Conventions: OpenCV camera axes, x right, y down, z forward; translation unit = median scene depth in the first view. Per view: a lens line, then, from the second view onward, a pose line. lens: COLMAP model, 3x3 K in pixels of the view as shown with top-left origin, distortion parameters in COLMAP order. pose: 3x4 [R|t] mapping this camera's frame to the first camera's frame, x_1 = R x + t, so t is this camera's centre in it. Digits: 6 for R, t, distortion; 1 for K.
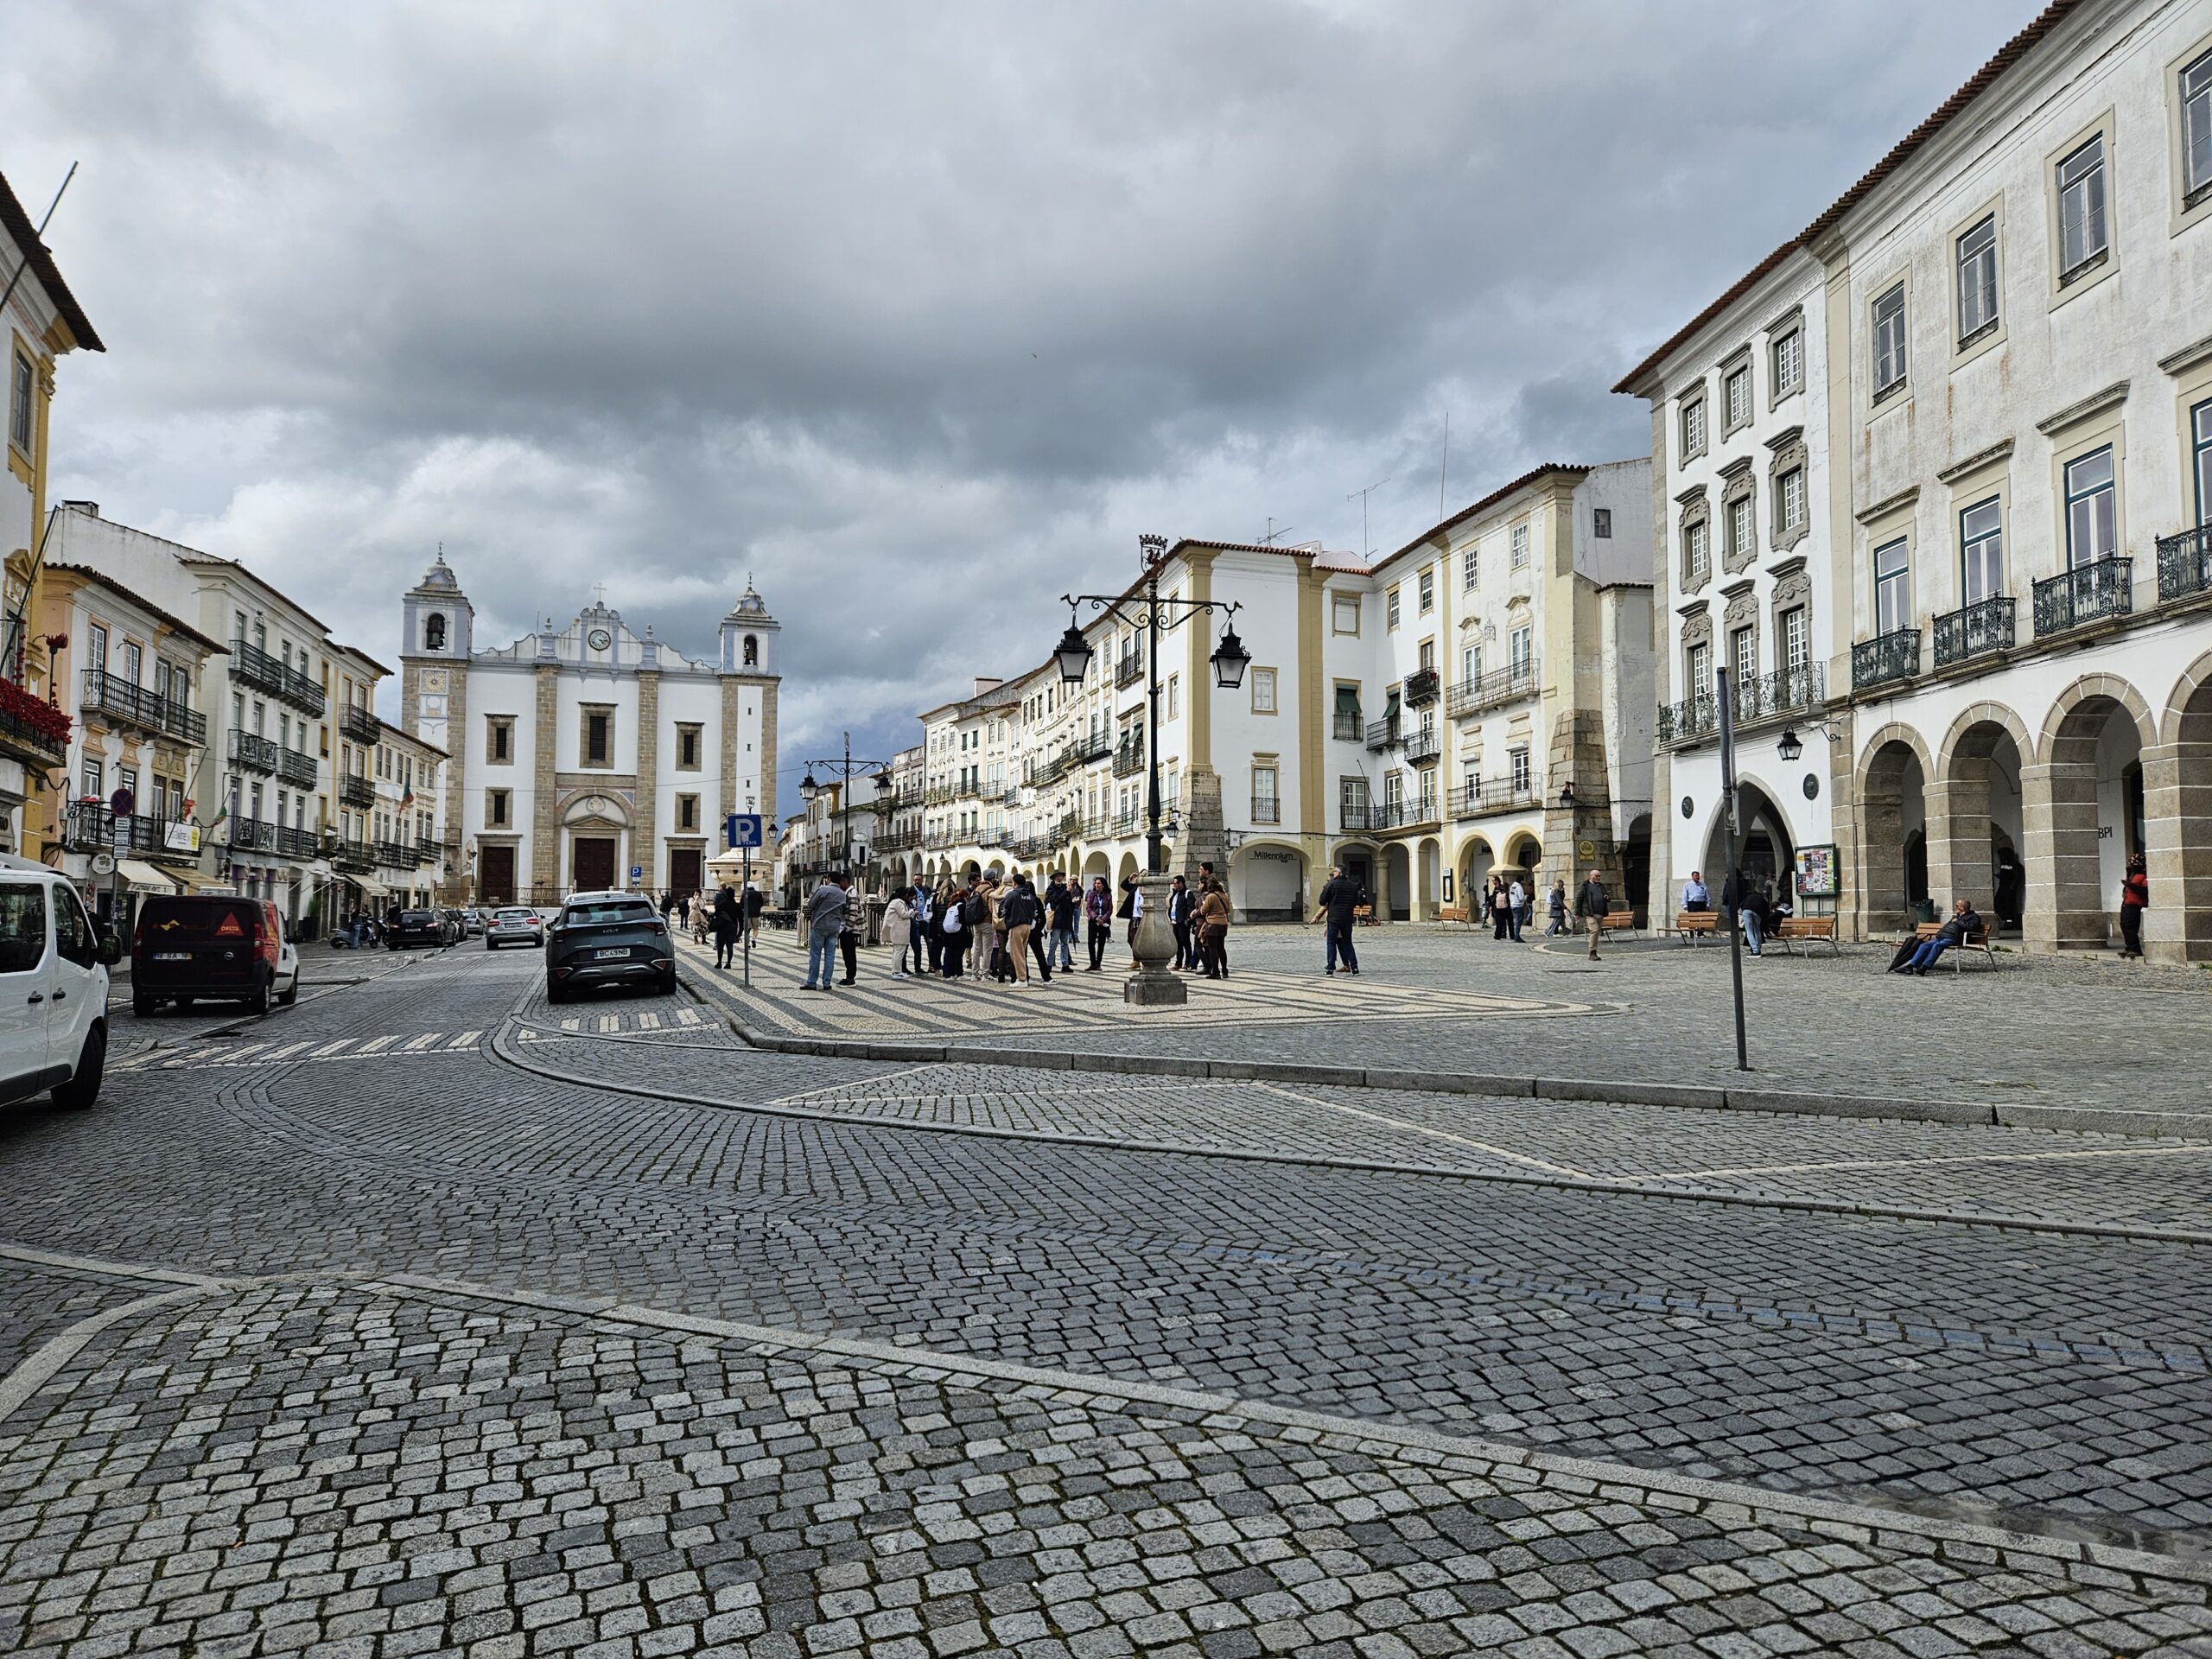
lens RADIAL K [[1475.2, 0, 1113.8], [0, 1475.2, 826.3], [0, 0, 1]] dist [0.032538, -0.000146]
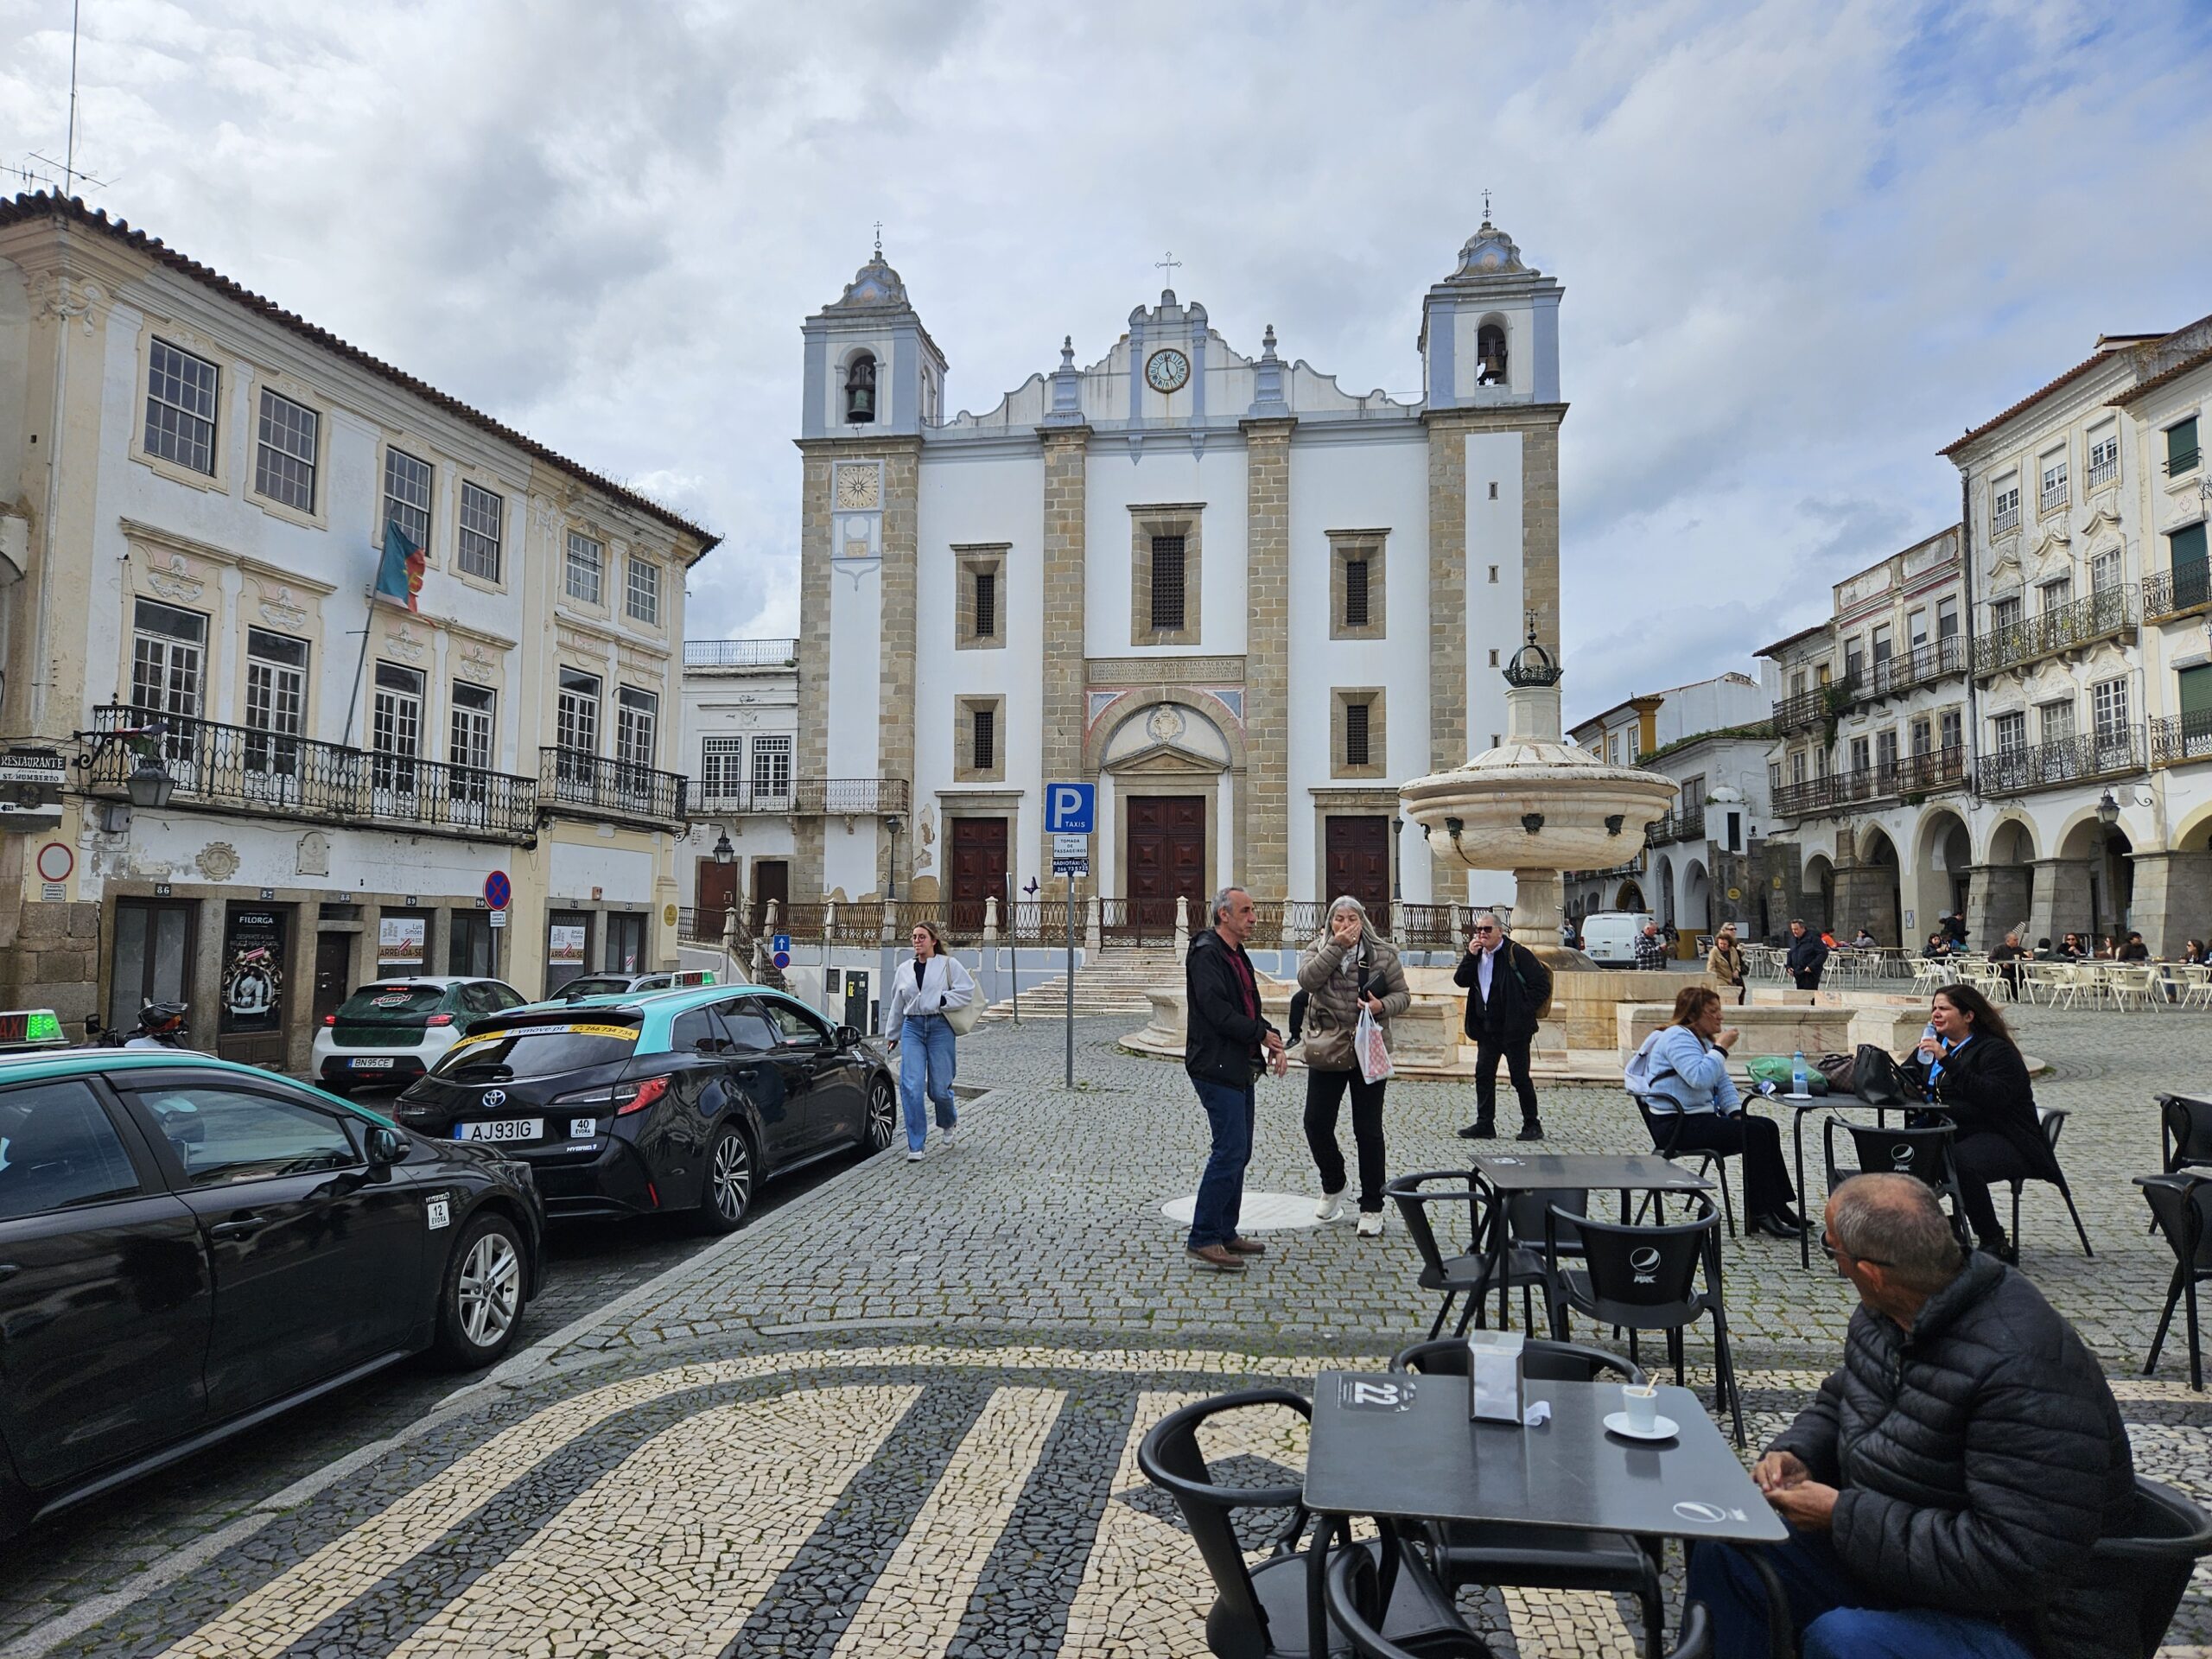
lens RADIAL K [[1475.2, 0, 1111.8], [0, 1475.2, 829.2], [0, 0, 1]] dist [0.032538, -0.000146]
pose [[0.894679, -0.025326, -0.445992, -0.159185], [0.020250, 0.999665, -0.016143, 0.025751], [0.446251, 0.005411, 0.894891, 0.577848]]
